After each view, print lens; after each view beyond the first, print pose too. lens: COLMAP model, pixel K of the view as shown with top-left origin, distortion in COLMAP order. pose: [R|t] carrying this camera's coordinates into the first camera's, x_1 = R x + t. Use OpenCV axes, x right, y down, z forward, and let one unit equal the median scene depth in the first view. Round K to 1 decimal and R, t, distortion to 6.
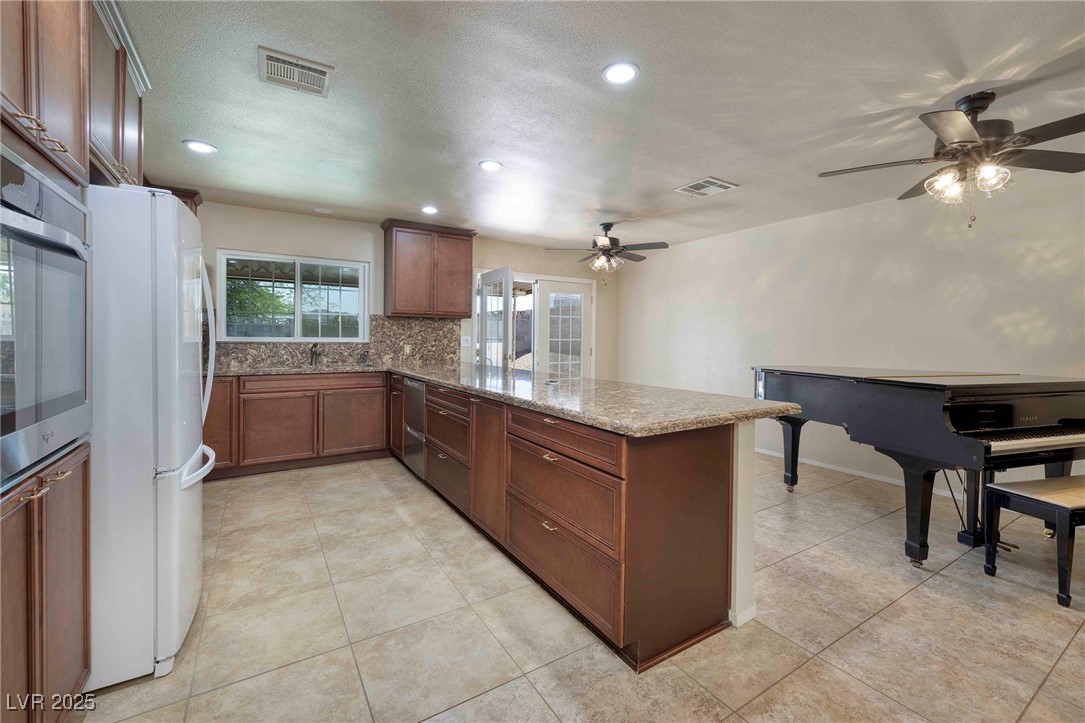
lens RADIAL K [[458.3, 0, 546.0], [0, 458.3, 345.5], [0, 0, 1]] dist [0.000608, 0.000529]
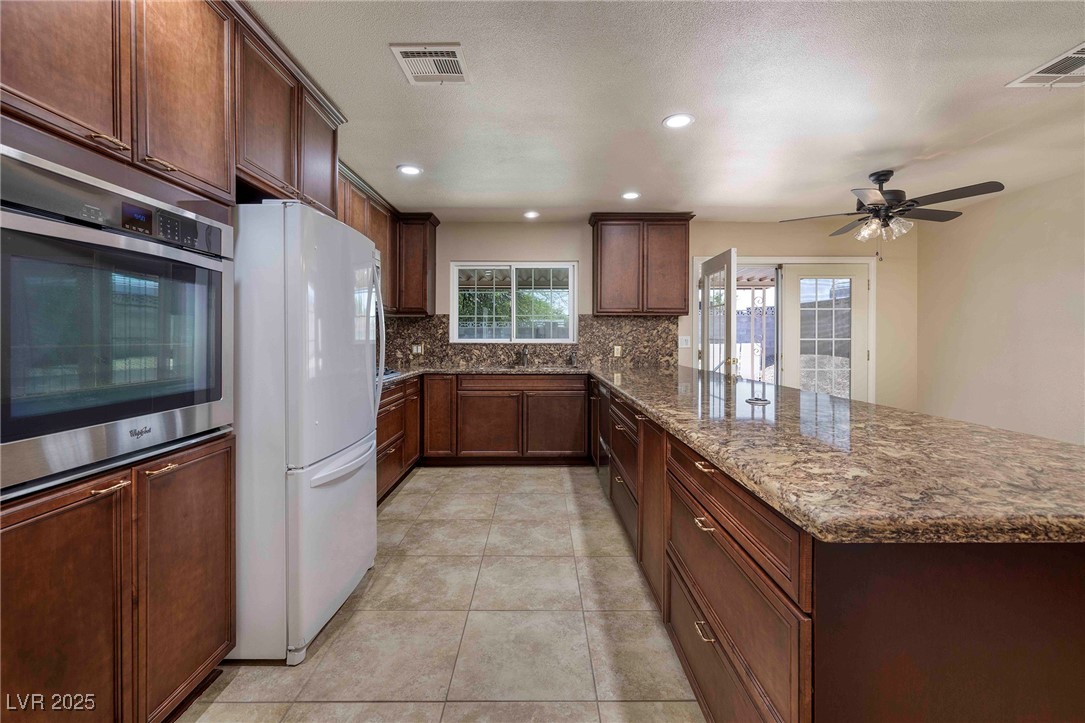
lens RADIAL K [[458.3, 0, 536.9], [0, 458.3, 338.2], [0, 0, 1]] dist [0.000608, 0.000529]
pose [[0.842518, -0.006892, -0.538624, 0.080808], [-0.002170, 0.999867, -0.016188, -0.002279], [0.538664, 0.014808, 0.842391, 0.169386]]
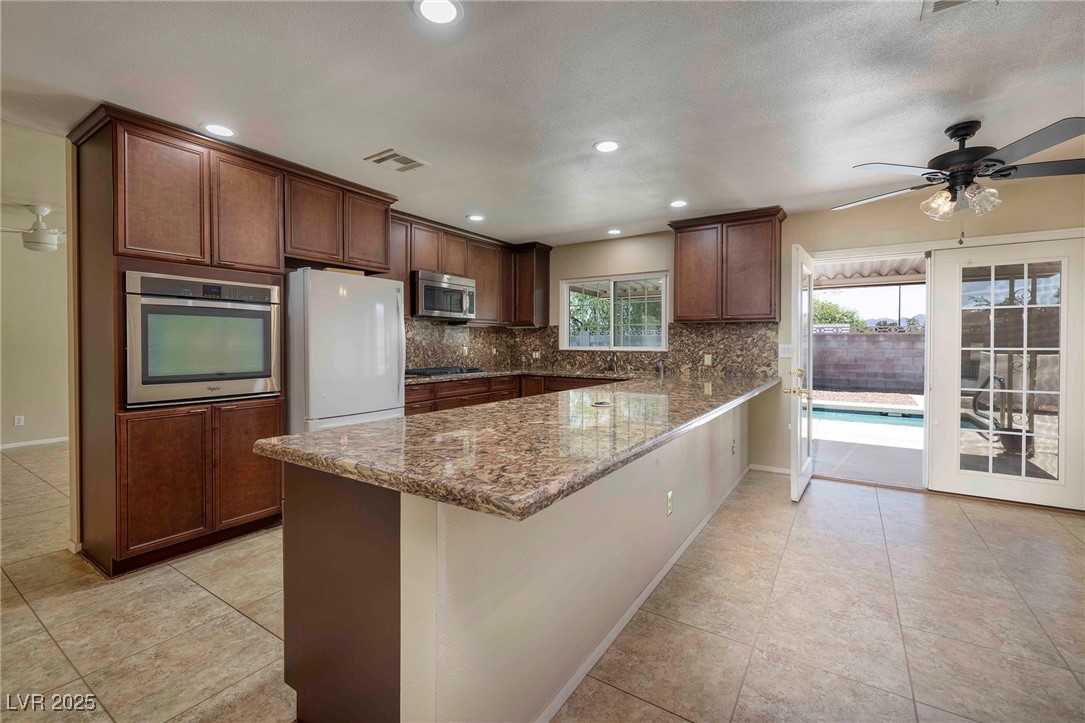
lens RADIAL K [[458.3, 0, 554.1], [0, 458.3, 349.2], [0, 0, 1]] dist [0.000608, 0.000529]
pose [[0.415962, 0.002167, -0.909379, 0.514841], [-0.013433, 0.999903, -0.003761, -0.005567], [0.909283, 0.013781, 0.415951, 0.461953]]
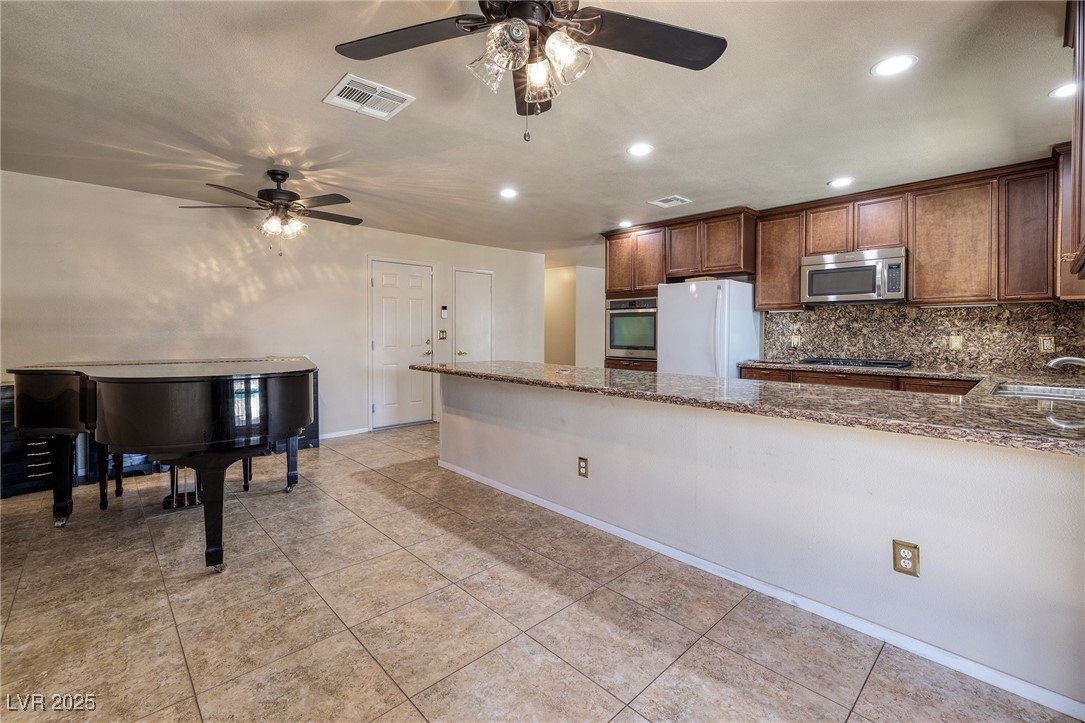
lens RADIAL K [[473.4, 0, 534.3], [0, 473.4, 338.3], [0, 0, 1]] dist [0.004103, 0.000856]
pose [[-0.982994, -0.010487, -0.183340, 0.221070], [-0.016975, 0.999282, 0.033858, -0.028777], [0.182853, 0.036394, -0.982466, 1.620365]]
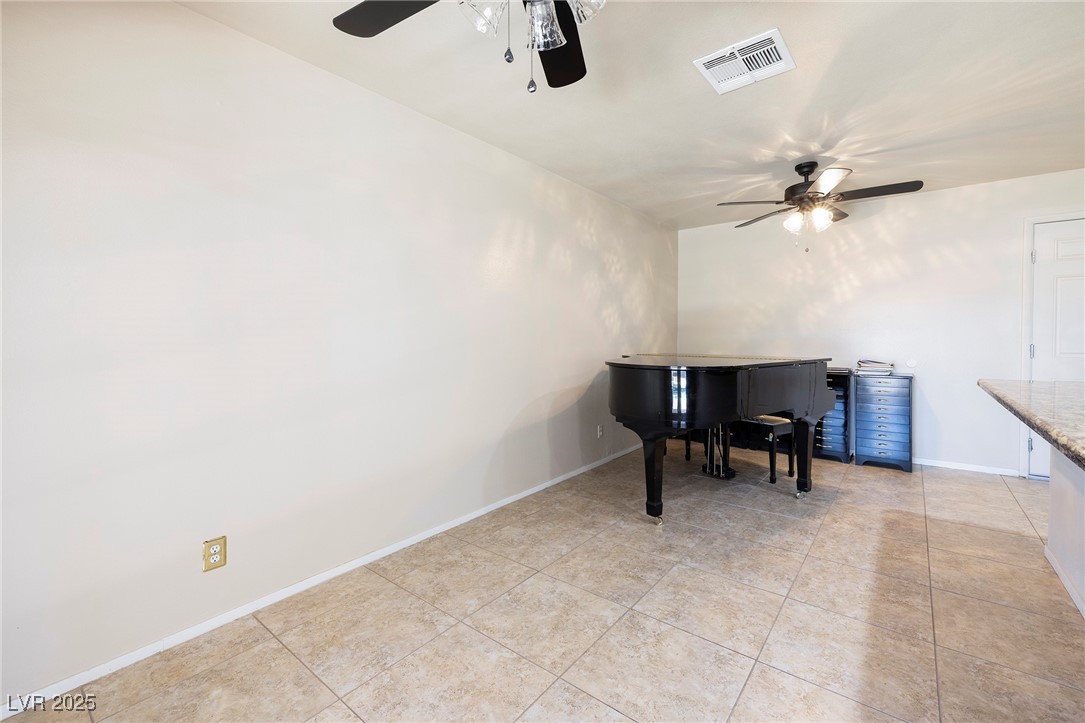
lens RADIAL K [[458.3, 0, 550.9], [0, 458.3, 343.6], [0, 0, 1]] dist [0.000608, 0.000529]
pose [[-0.331907, -0.025992, 0.942954, -0.123202], [0.019382, 0.999221, 0.034365, -0.016013], [-0.943113, 0.029682, -0.331145, 1.348296]]
